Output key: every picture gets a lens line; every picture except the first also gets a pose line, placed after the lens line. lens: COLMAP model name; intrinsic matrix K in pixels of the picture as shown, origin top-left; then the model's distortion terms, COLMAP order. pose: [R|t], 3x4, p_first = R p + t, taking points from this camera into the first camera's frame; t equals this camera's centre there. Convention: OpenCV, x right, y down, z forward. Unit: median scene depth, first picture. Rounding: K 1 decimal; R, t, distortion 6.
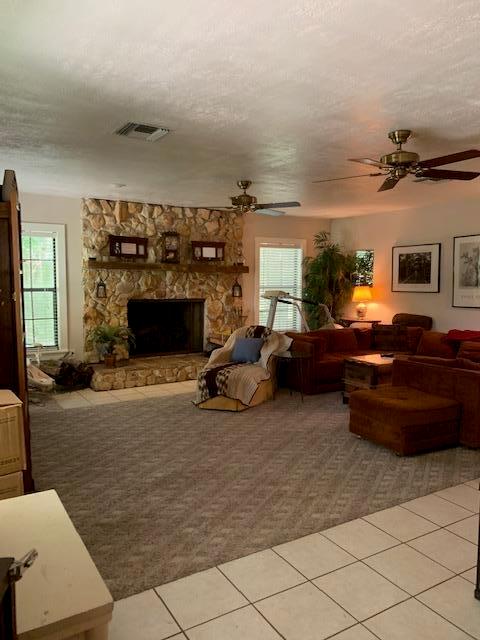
lens RADIAL K [[492.5, 0, 240.3], [0, 492.5, 324.0], [0, 0, 1]] dist [0.045363, -0.054304]
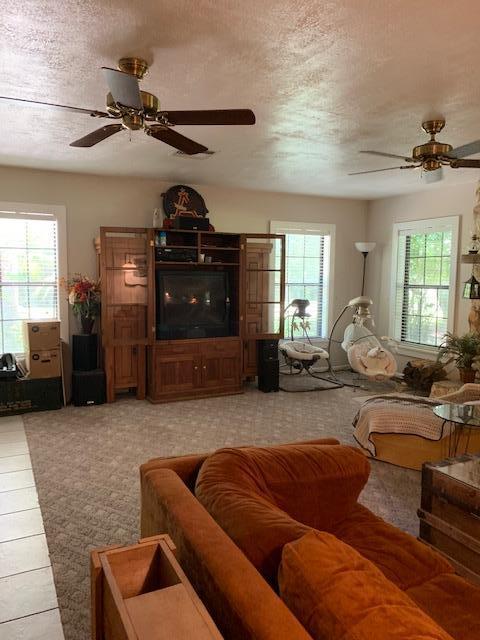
lens RADIAL K [[492.5, 0, 239.4], [0, 492.5, 319.9], [0, 0, 1]] dist [0.045363, -0.054304]
pose [[-0.095004, 0.083027, -0.992008, 0.732585], [-0.096272, 0.991079, 0.092169, -0.070130], [0.990811, 0.104259, -0.086163, 0.872680]]
